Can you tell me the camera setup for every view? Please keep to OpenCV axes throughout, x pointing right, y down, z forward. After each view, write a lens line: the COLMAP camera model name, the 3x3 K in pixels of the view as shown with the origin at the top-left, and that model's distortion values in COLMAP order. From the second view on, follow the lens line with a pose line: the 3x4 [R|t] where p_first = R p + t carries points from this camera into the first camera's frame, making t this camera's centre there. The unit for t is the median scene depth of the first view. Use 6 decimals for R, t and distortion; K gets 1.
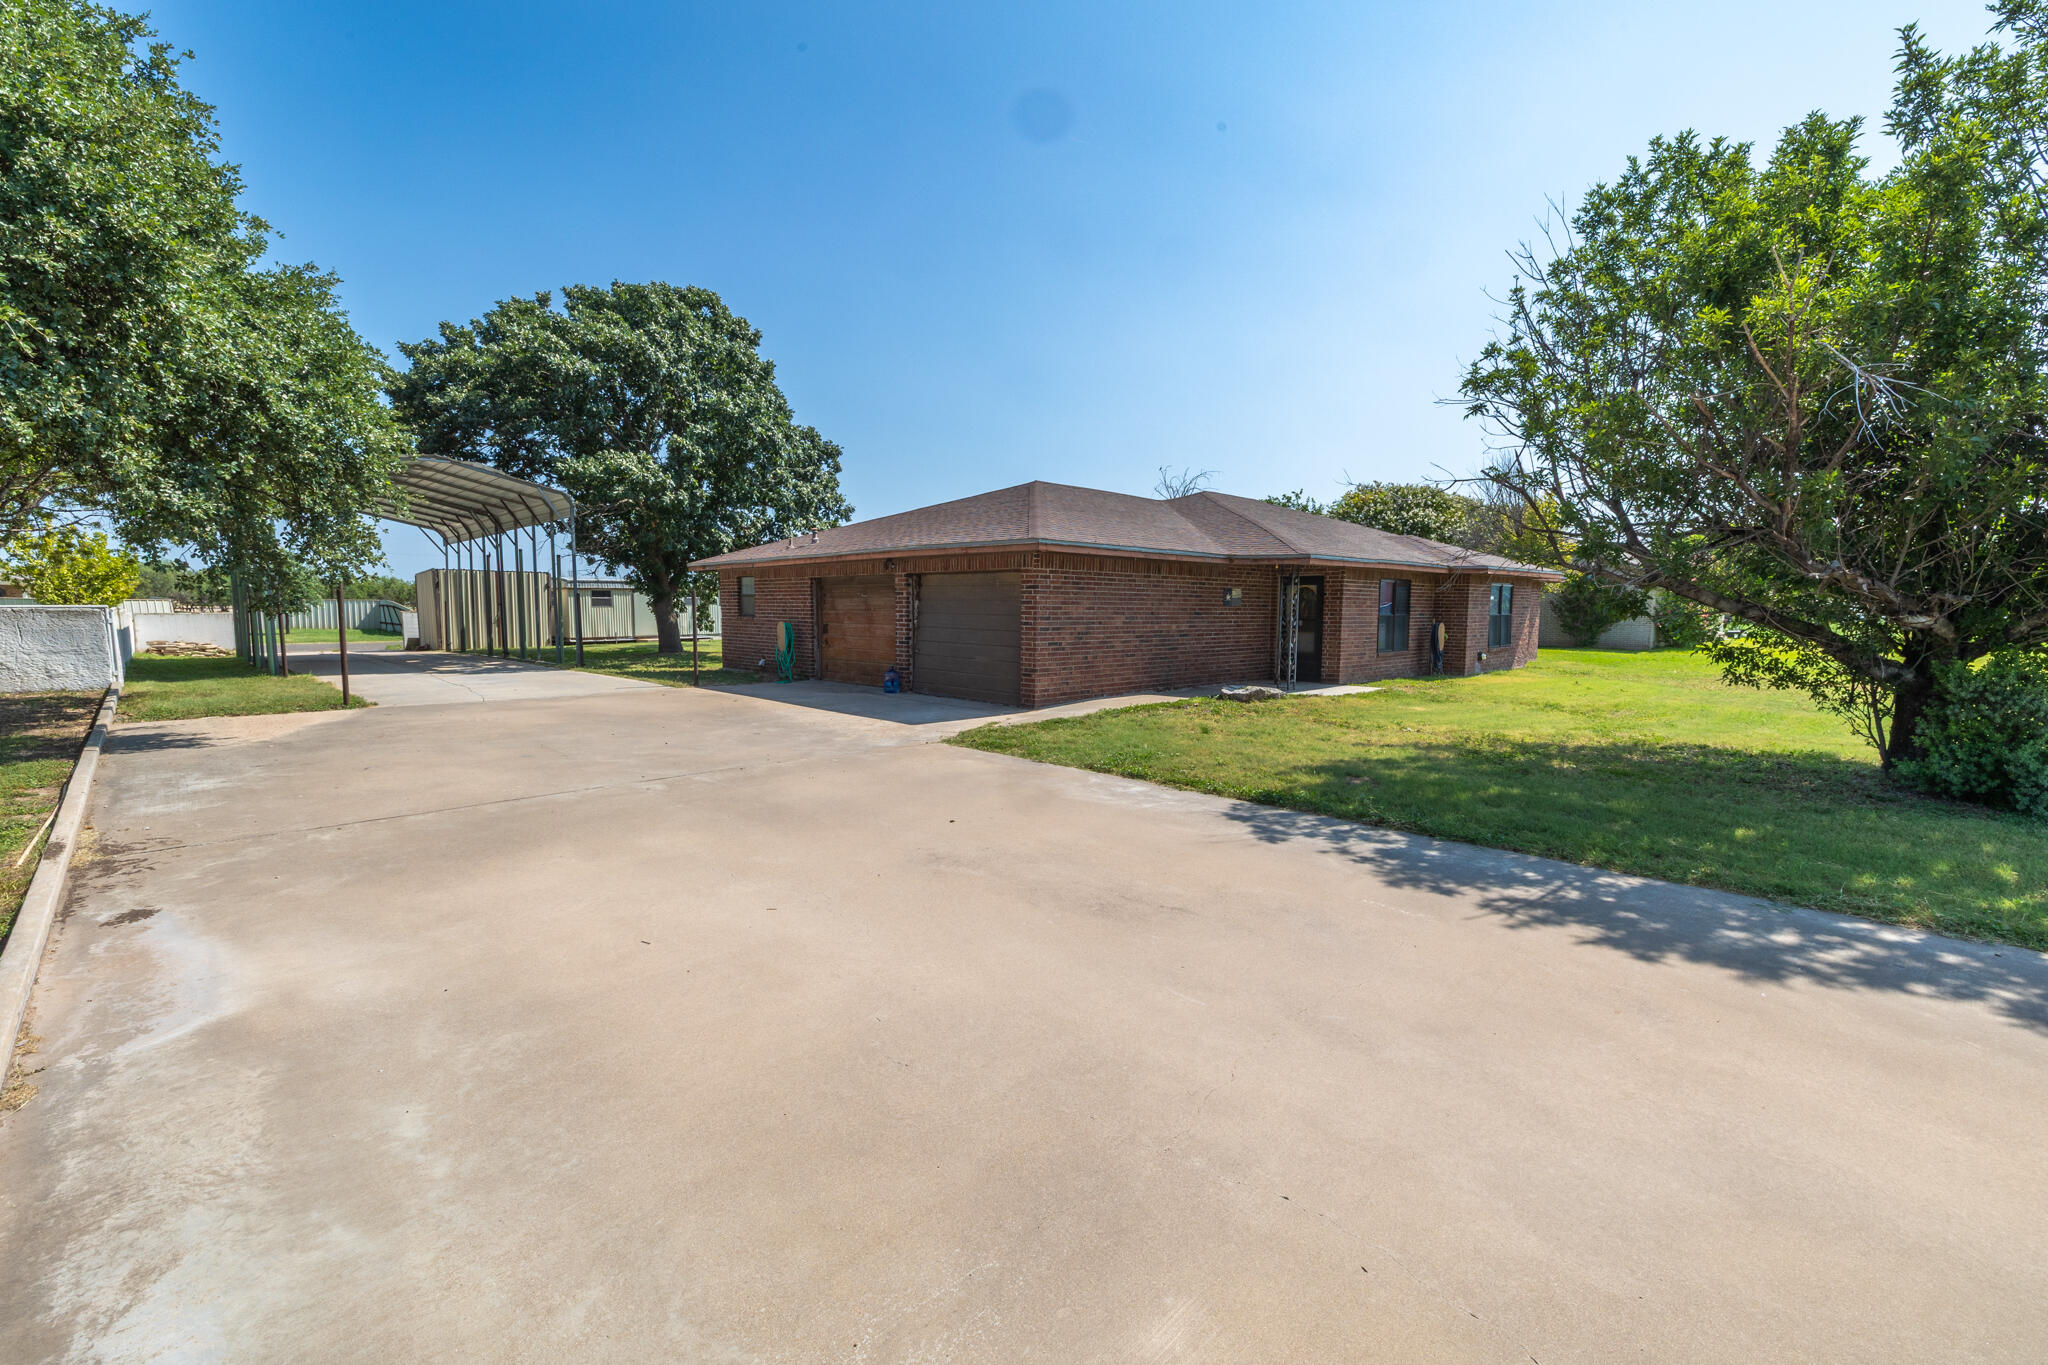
lens RADIAL K [[861.6, 0, 1023.5], [0, 861.6, 677.1], [0, 0, 1]] dist [0.000153, 0.000246]
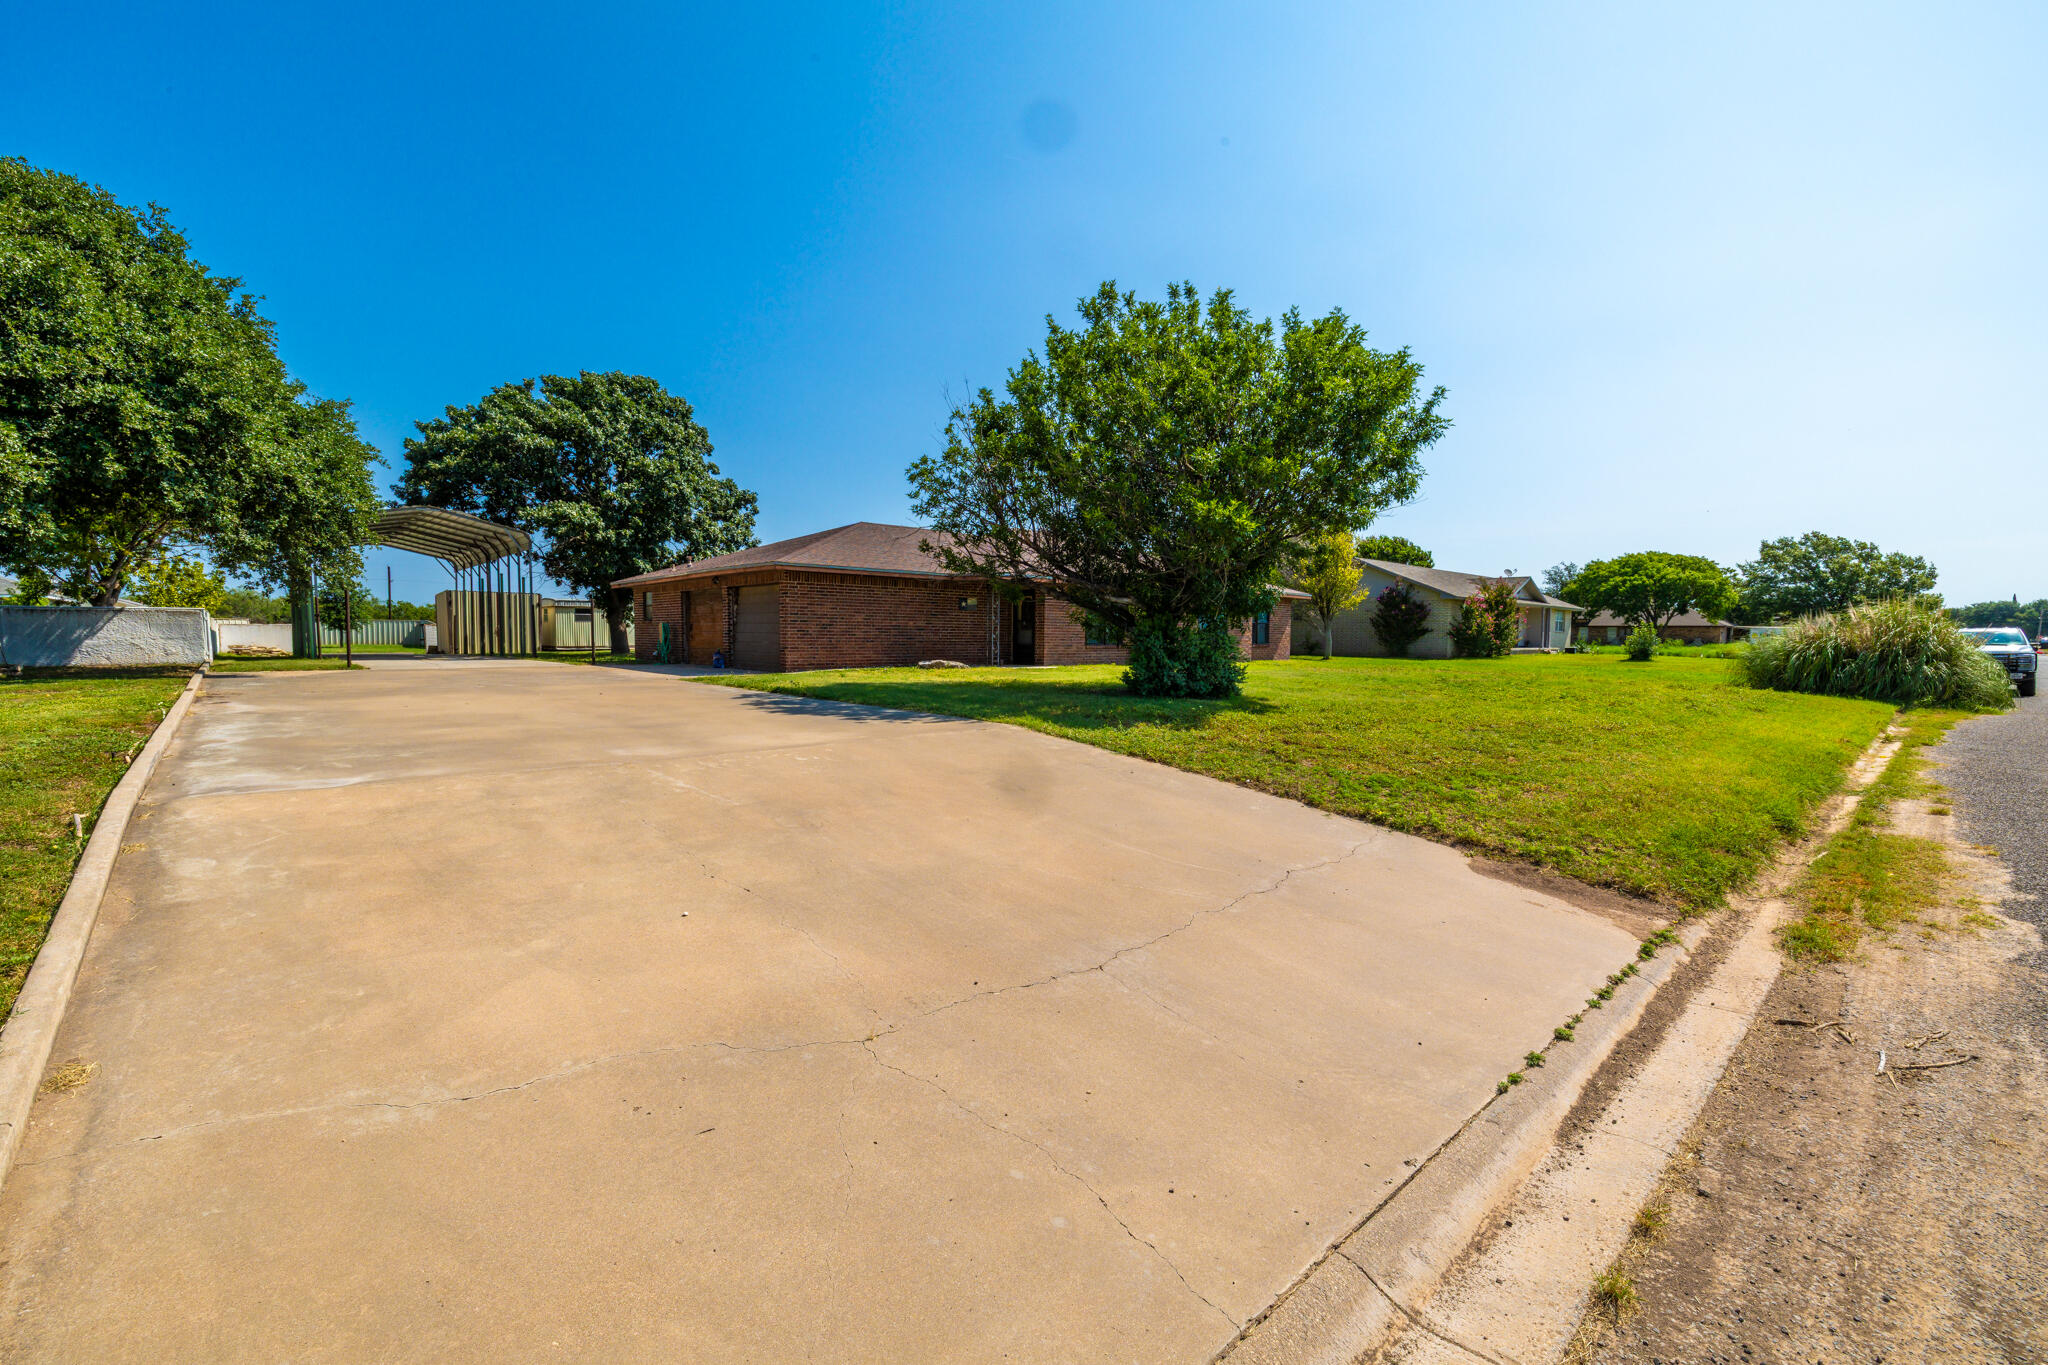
lens RADIAL K [[844.0, 0, 1014.5], [0, 844.0, 678.6], [0, 0, 1]] dist [0.008719, -0.000036]
pose [[0.998917, 0.003029, -0.046422, 0.316411], [-0.004514, 0.999480, -0.031929, 0.060660], [0.046302, 0.032104, 0.998411, -0.312120]]
